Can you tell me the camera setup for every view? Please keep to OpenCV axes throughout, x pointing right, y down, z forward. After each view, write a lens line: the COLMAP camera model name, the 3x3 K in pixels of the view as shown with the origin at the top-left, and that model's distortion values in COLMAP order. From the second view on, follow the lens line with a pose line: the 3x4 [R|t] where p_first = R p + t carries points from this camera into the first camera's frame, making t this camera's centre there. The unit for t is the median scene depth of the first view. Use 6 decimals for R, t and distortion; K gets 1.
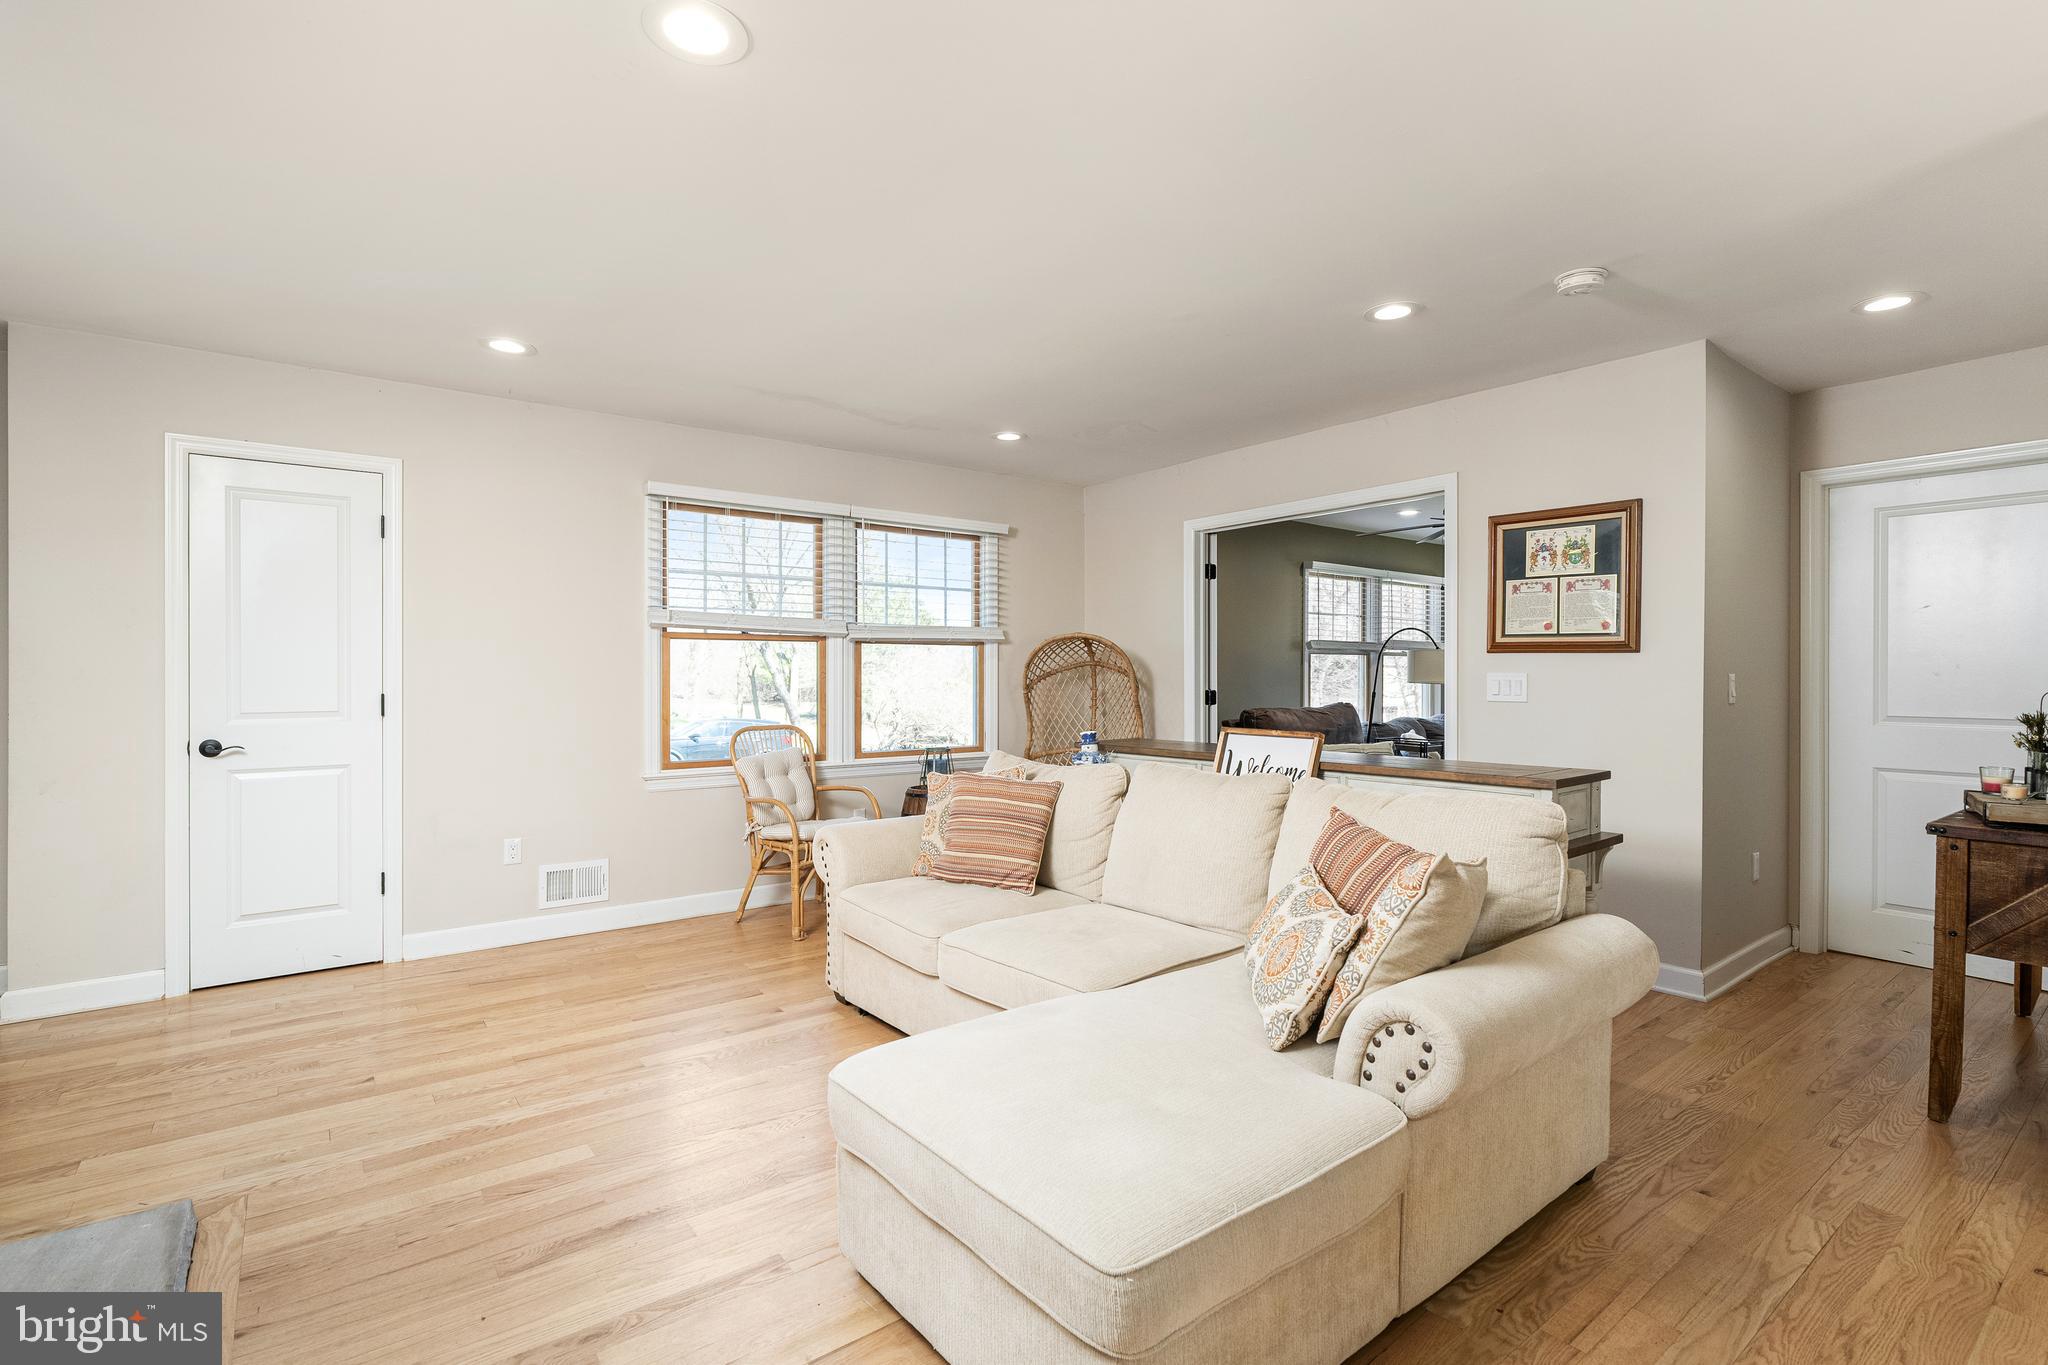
lens RADIAL K [[941.5, 0, 1008.8], [0, 941.5, 672.0], [0, 0, 1]] dist [0.001369, -0.000259]
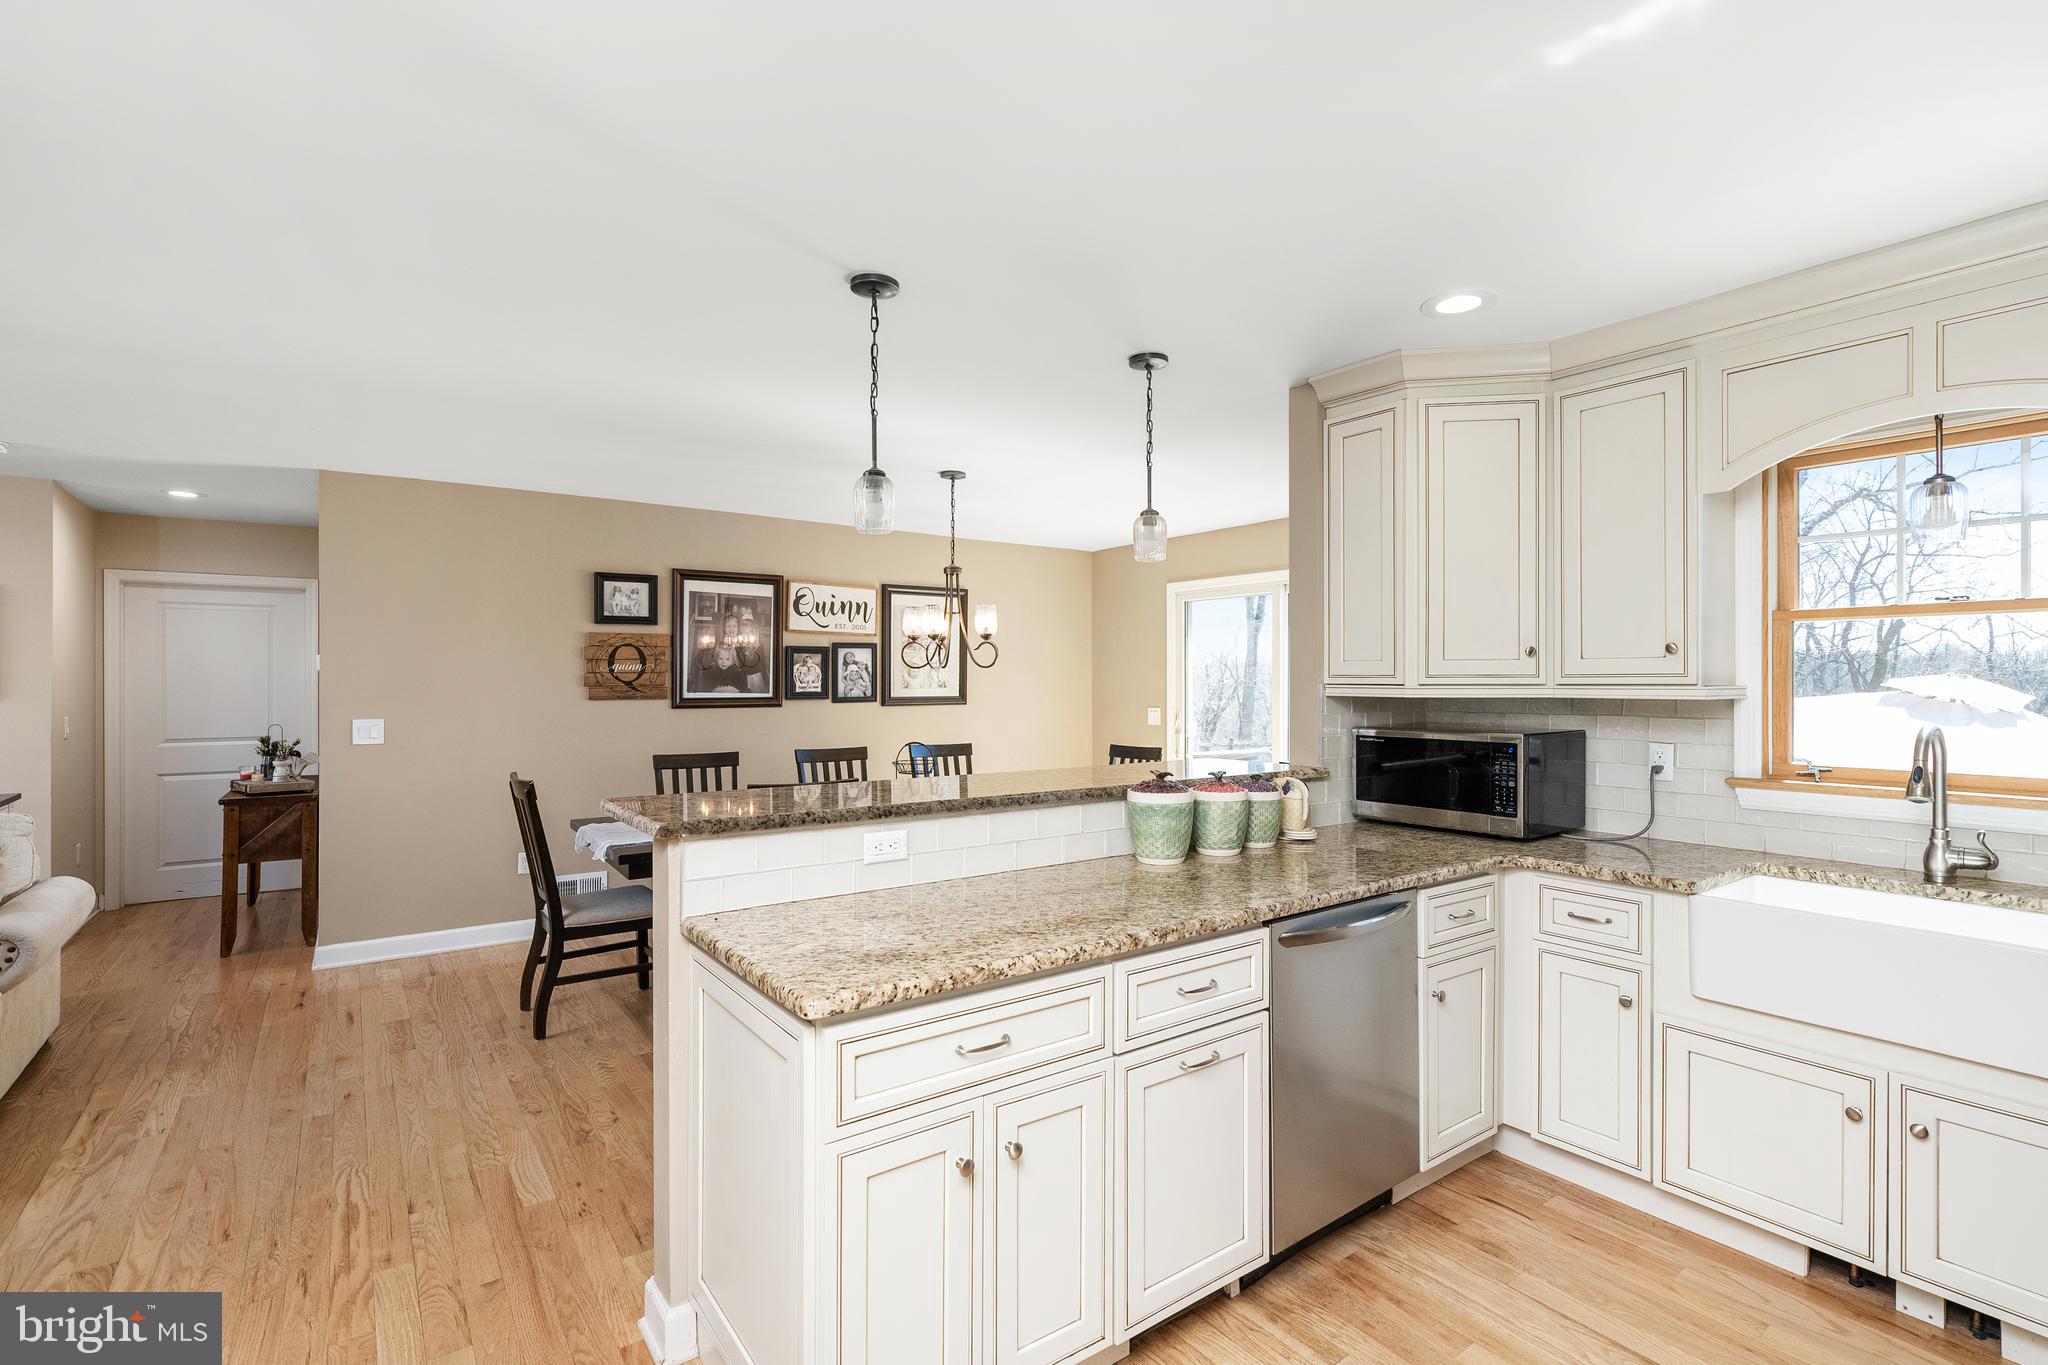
lens RADIAL K [[941.5, 0, 1030.0], [0, 941.5, 687.4], [0, 0, 1]] dist [0.001369, -0.000259]
pose [[0.020335, -0.009741, 0.999746, -2.000320], [0.000583, 0.999952, 0.009731, -0.182337], [-0.999793, 0.000385, 0.020340, -1.500639]]
